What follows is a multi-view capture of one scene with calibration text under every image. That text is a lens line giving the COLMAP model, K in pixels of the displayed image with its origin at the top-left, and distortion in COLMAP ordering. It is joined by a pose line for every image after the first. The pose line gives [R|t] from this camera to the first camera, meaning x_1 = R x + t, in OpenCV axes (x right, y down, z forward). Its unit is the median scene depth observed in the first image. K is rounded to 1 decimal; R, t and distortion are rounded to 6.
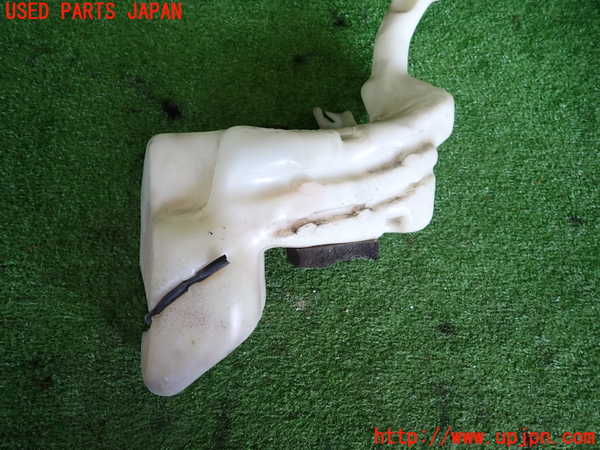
lens RADIAL K [[452.2, 0, 300.0], [0, 452.2, 225.0], [0, 0, 1]] dist [0.021882, -0.014451]
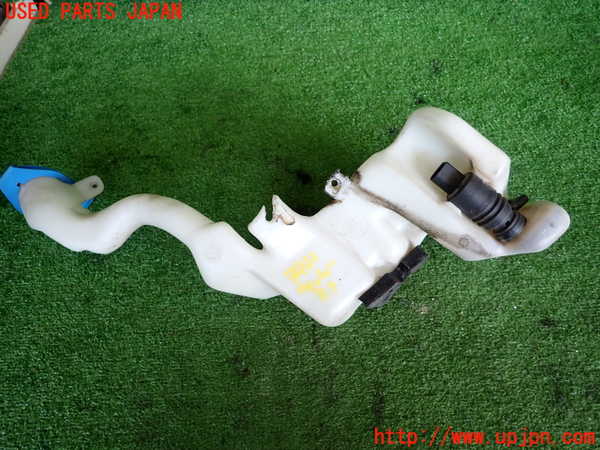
lens RADIAL K [[452.2, 0, 300.0], [0, 452.2, 225.0], [0, 0, 1]] dist [0.021882, -0.014451]
pose [[0.988459, -0.089265, -0.122398, -0.161177], [0.067028, 0.982272, -0.175069, 0.137007], [0.135856, 0.164845, 0.976918, -0.329280]]
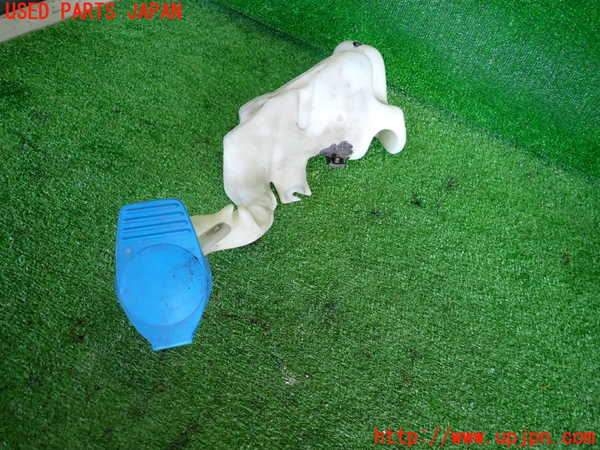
lens RADIAL K [[452.2, 0, 300.0], [0, 452.2, 225.0], [0, 0, 1]] dist [0.021882, -0.014451]
pose [[0.904080, 0.362641, -0.226121, 0.131558], [-0.422062, 0.840723, -0.339188, 0.215957], [0.067102, 0.402090, 0.913138, -0.180846]]
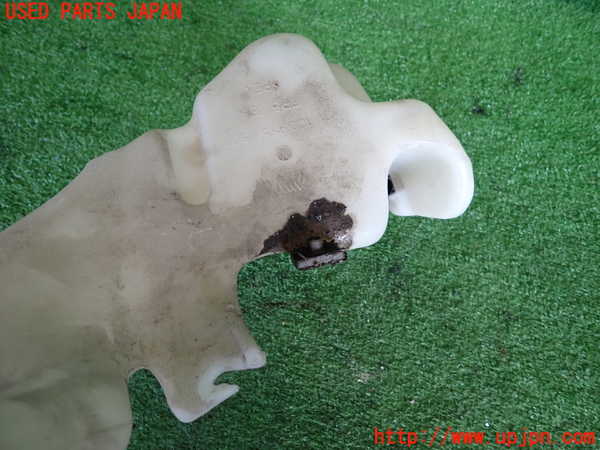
lens RADIAL K [[452.2, 0, 300.0], [0, 452.2, 225.0], [0, 0, 1]] dist [0.021882, -0.014451]
pose [[0.941594, 0.278760, -0.188928, -0.031507], [-0.304391, 0.944516, -0.123432, 0.037258], [0.144038, 0.173731, 0.974203, 0.035297]]
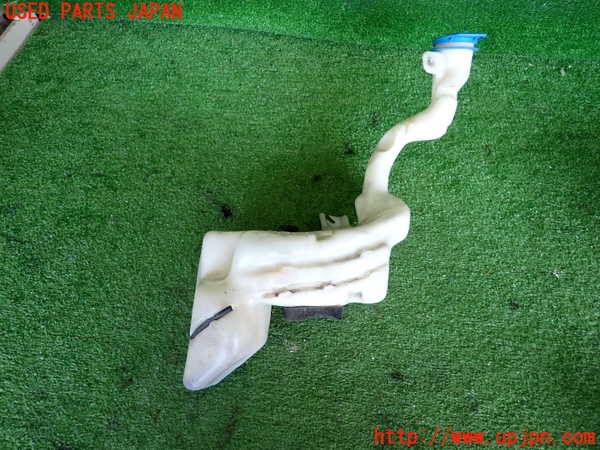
lens RADIAL K [[452.2, 0, 300.0], [0, 452.2, 225.0], [0, 0, 1]] dist [0.021882, -0.014451]
pose [[0.981752, 0.037402, -0.186451, 0.267954], [-0.066662, 0.985939, -0.153231, 0.005487], [0.178098, 0.162864, 0.970441, -0.459919]]
